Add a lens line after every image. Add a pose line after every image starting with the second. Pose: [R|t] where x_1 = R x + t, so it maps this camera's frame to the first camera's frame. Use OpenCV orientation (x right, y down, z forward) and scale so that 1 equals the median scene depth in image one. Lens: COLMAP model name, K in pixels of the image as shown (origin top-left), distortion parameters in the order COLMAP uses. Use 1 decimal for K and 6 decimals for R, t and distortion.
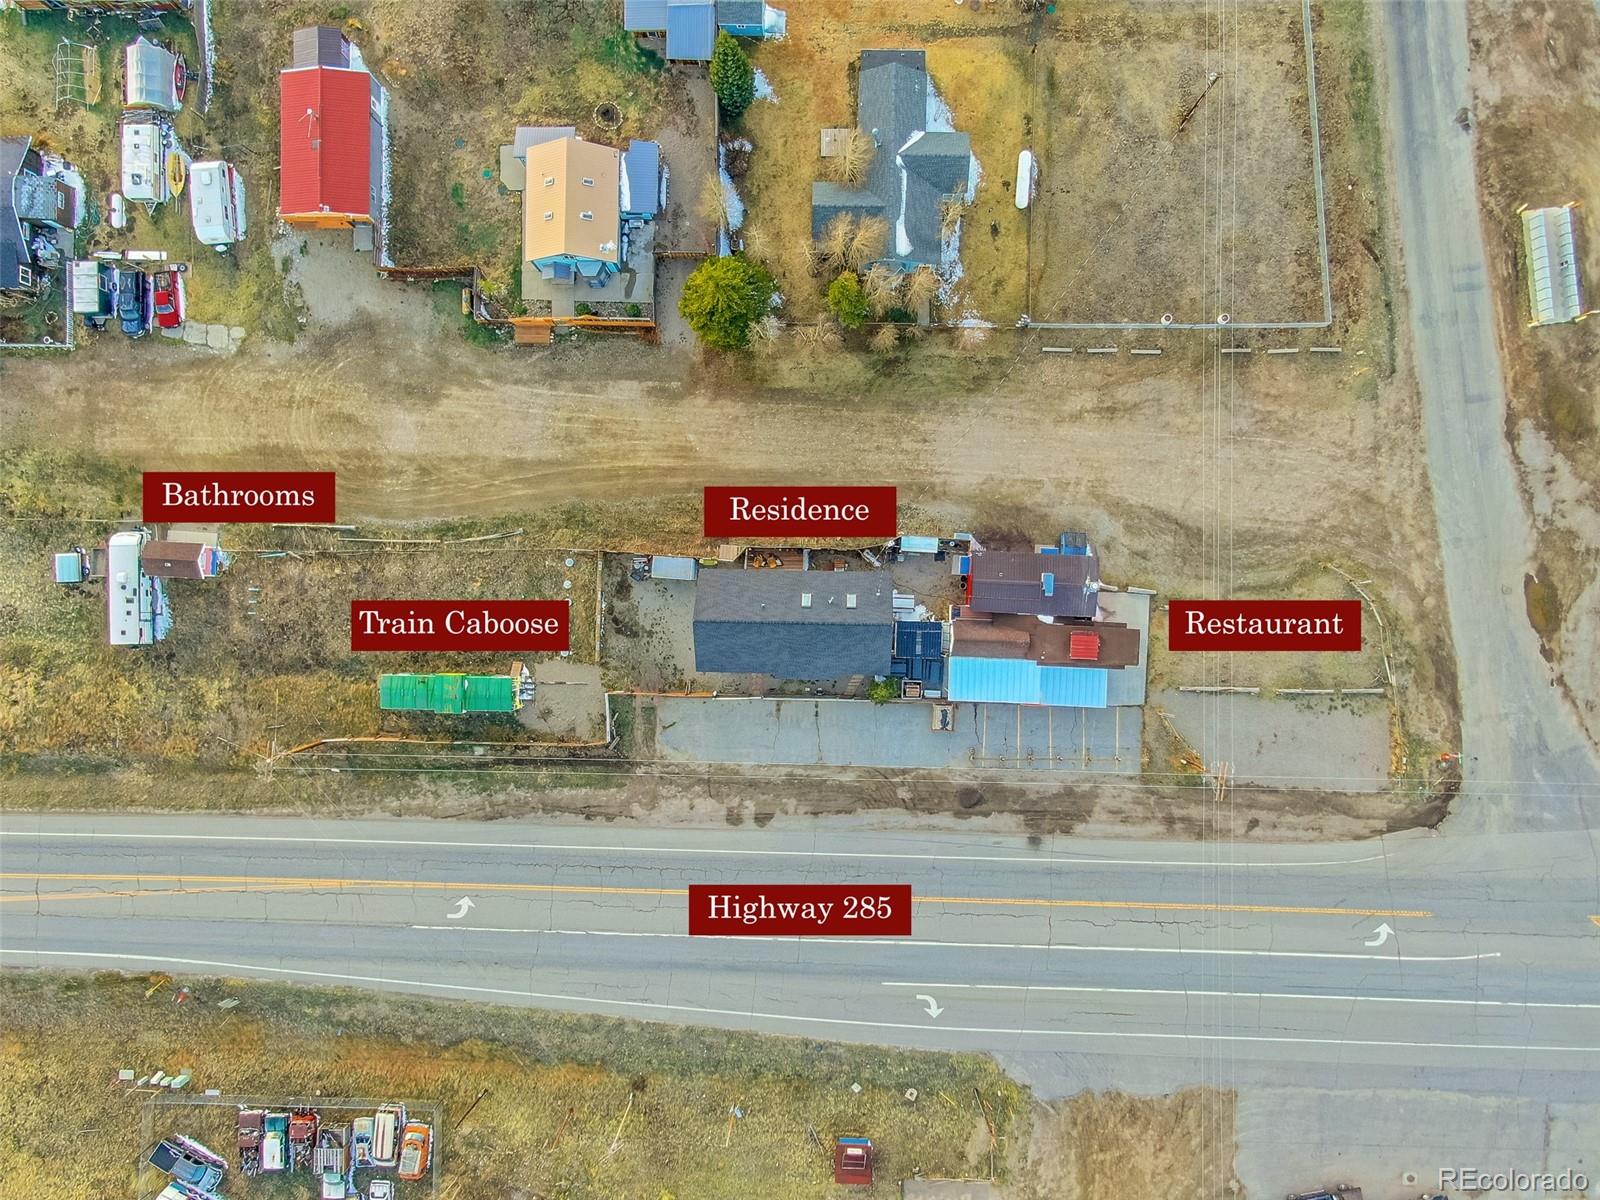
lens RADIAL K [[1153.9, 0, 799.9], [0, 1153.9, 600.8], [0, 0, 1]] dist [0.006269, 0.009235]
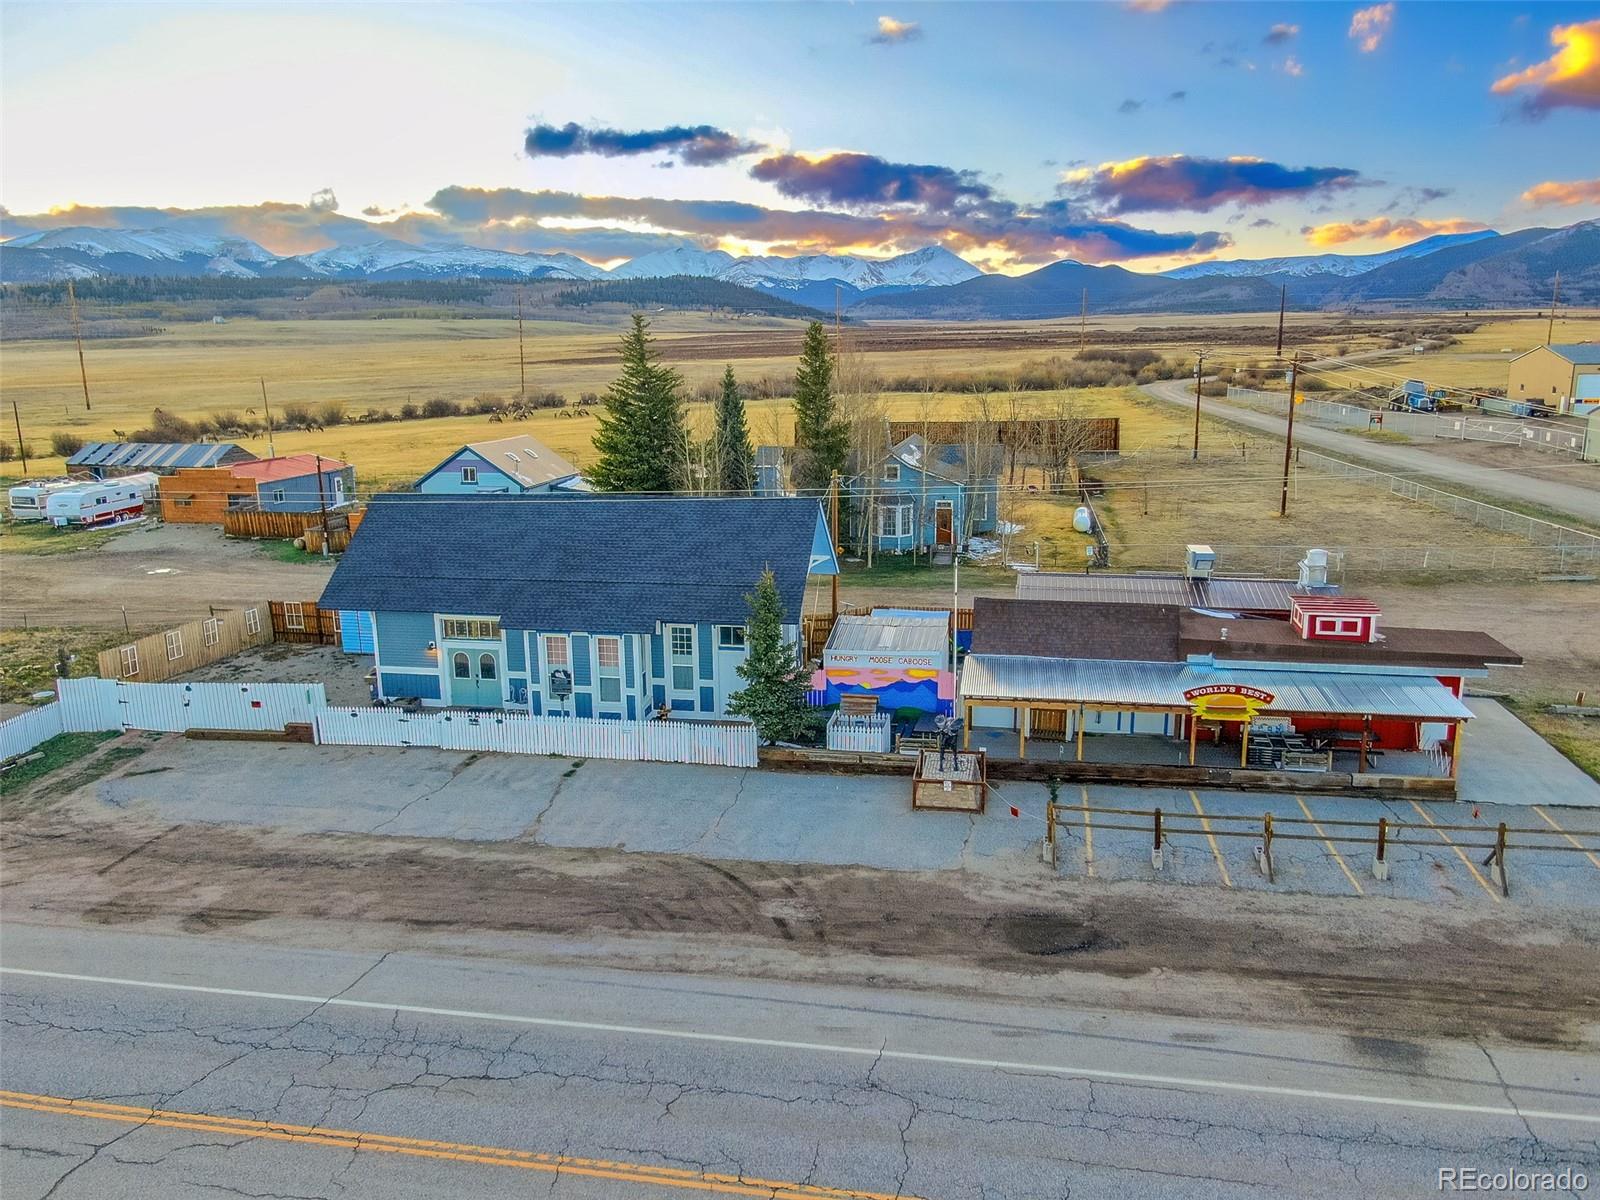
lens RADIAL K [[1153.9, 0, 798.2], [0, 1153.9, 599.7], [0, 0, 1]] dist [0.006269, 0.009235]
pose [[0.986763, 0.047507, -0.155054, 0.129247], [-0.161680, 0.213990, -0.963363, 0.399412], [-0.012586, 0.975680, 0.218838, 0.876744]]
